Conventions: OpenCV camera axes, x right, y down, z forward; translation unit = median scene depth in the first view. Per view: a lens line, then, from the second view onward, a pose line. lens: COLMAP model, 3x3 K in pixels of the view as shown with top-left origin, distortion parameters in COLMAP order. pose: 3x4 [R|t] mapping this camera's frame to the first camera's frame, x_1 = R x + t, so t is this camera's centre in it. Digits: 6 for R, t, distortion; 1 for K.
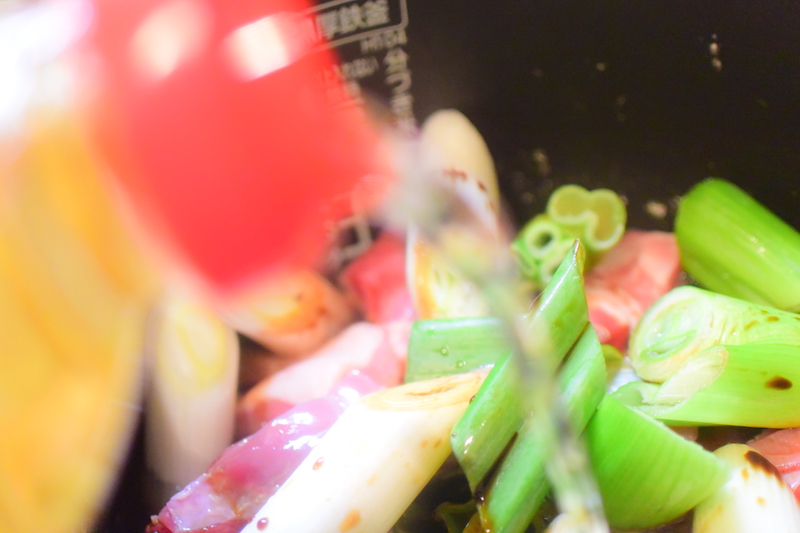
lens RADIAL K [[1143.4, 0, 400.0], [0, 1143.4, 266.5], [0, 0, 1]] dist [-0.230817, 0.132455]
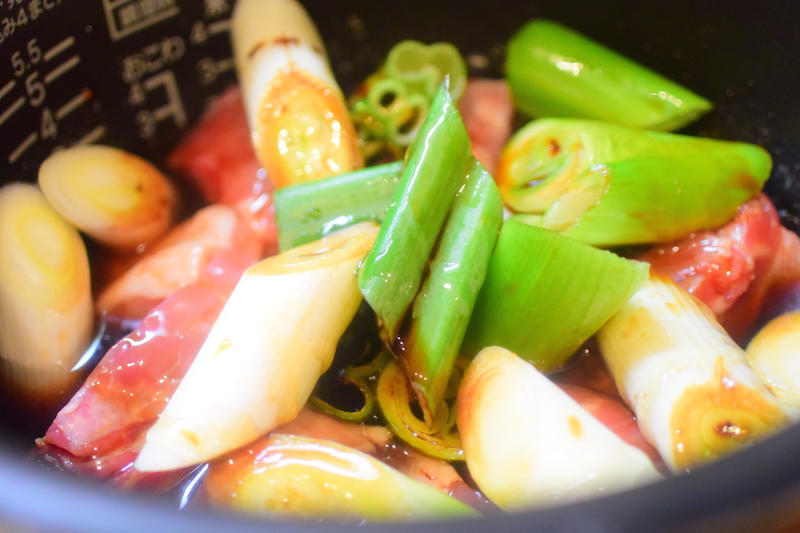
lens RADIAL K [[1143.4, 0, 400.0], [0, 1143.4, 266.5], [0, 0, 1]] dist [-0.230817, 0.132455]
pose [[0.956871, -0.150008, 0.248787, -0.132879], [0.136888, 0.988158, 0.069328, 0.057639], [-0.256241, -0.032282, 0.966074, 0.052253]]
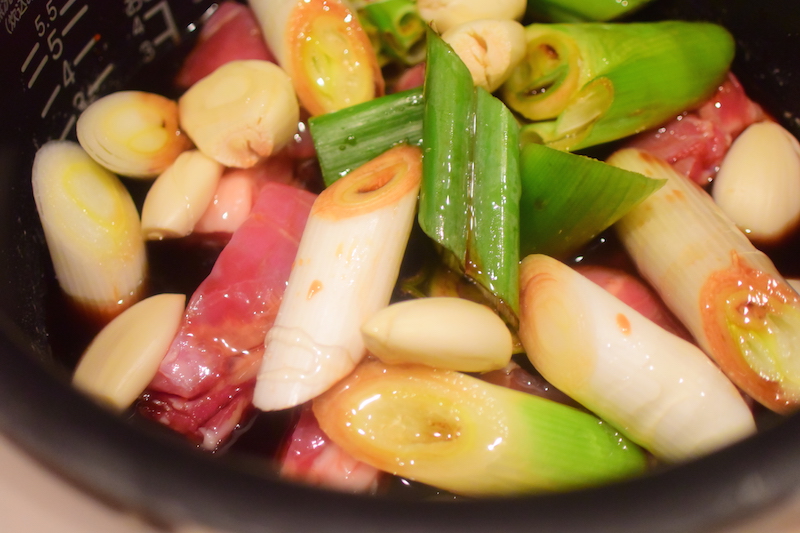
lens RADIAL K [[1143.4, 0, 400.0], [0, 1143.4, 266.5], [0, 0, 1]] dist [-0.230817, 0.132455]
pose [[0.897923, -0.312187, 0.310280, -0.269799], [0.225210, 0.931535, 0.285523, -0.104109], [-0.378173, -0.186500, 0.906754, 0.006836]]
